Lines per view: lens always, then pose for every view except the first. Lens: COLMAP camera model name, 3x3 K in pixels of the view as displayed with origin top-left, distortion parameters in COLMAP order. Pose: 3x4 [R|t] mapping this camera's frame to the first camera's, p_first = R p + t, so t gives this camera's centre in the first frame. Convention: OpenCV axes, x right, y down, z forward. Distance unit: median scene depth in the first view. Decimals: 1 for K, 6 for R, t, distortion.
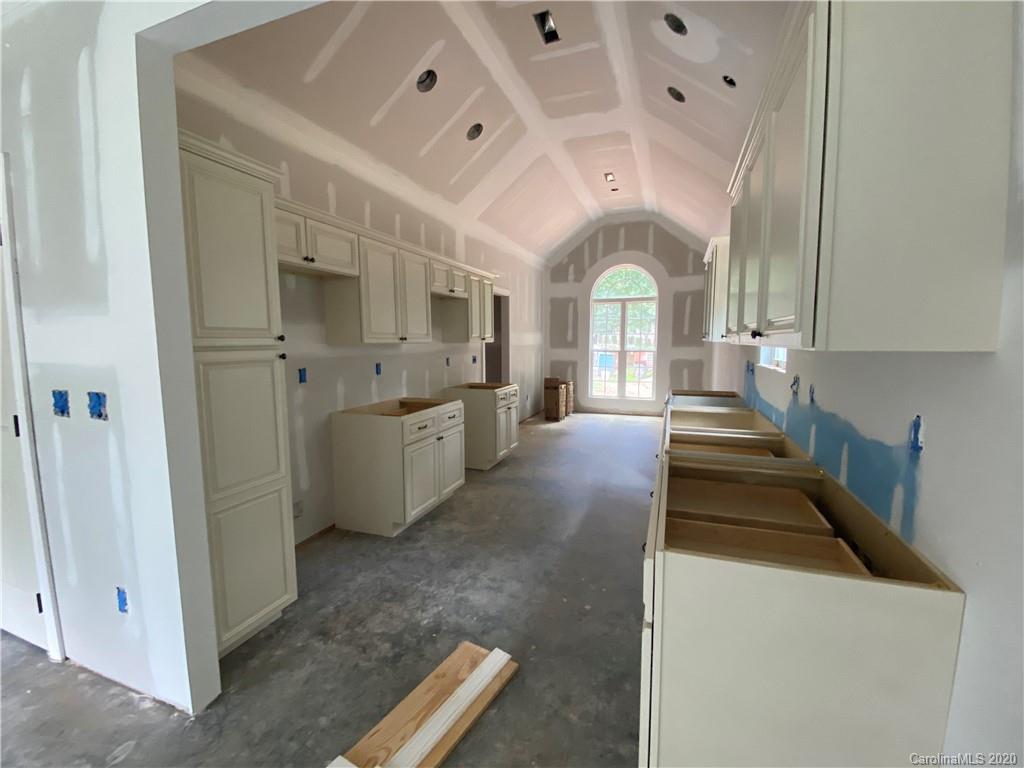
lens RADIAL K [[453.3, 0, 512.0], [0, 453.3, 384.0], [0, 0, 1]] dist [0.000483, 0.000039]
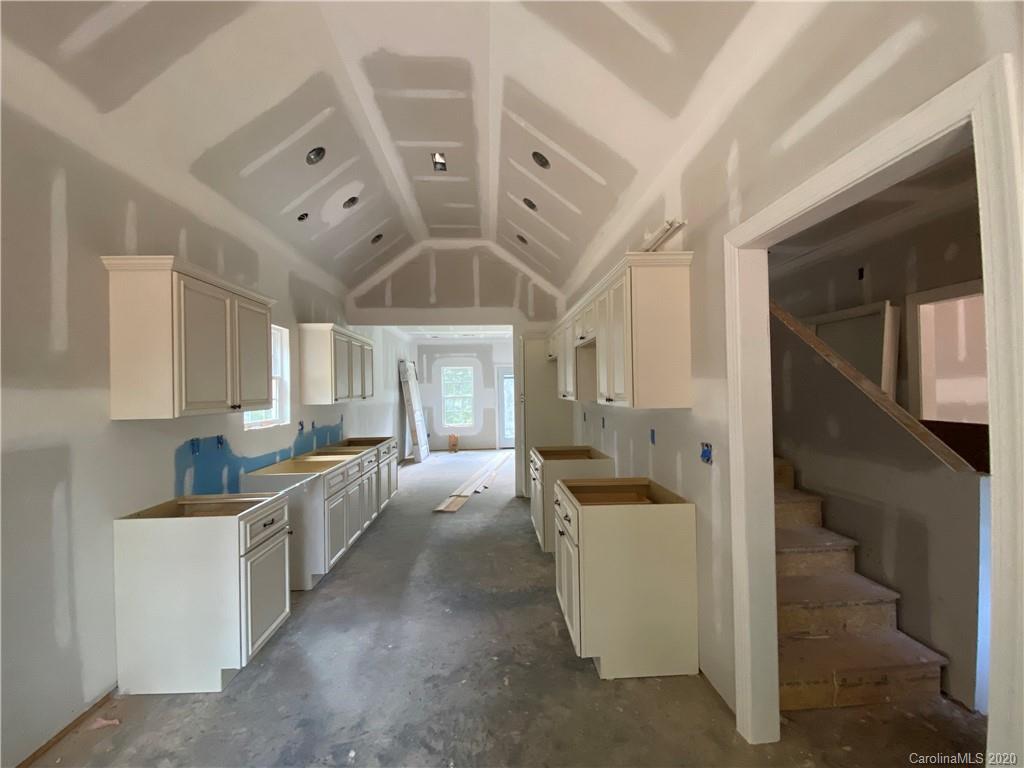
lens RADIAL K [[453.3, 0, 512.0], [0, 453.3, 384.0], [0, 0, 1]] dist [0.000483, 0.000039]
pose [[-0.925397, 0.018272, -0.378558, 0.339703], [-0.016831, 0.995871, 0.089211, -0.236407], [0.378625, 0.088927, -0.921268, 2.041556]]
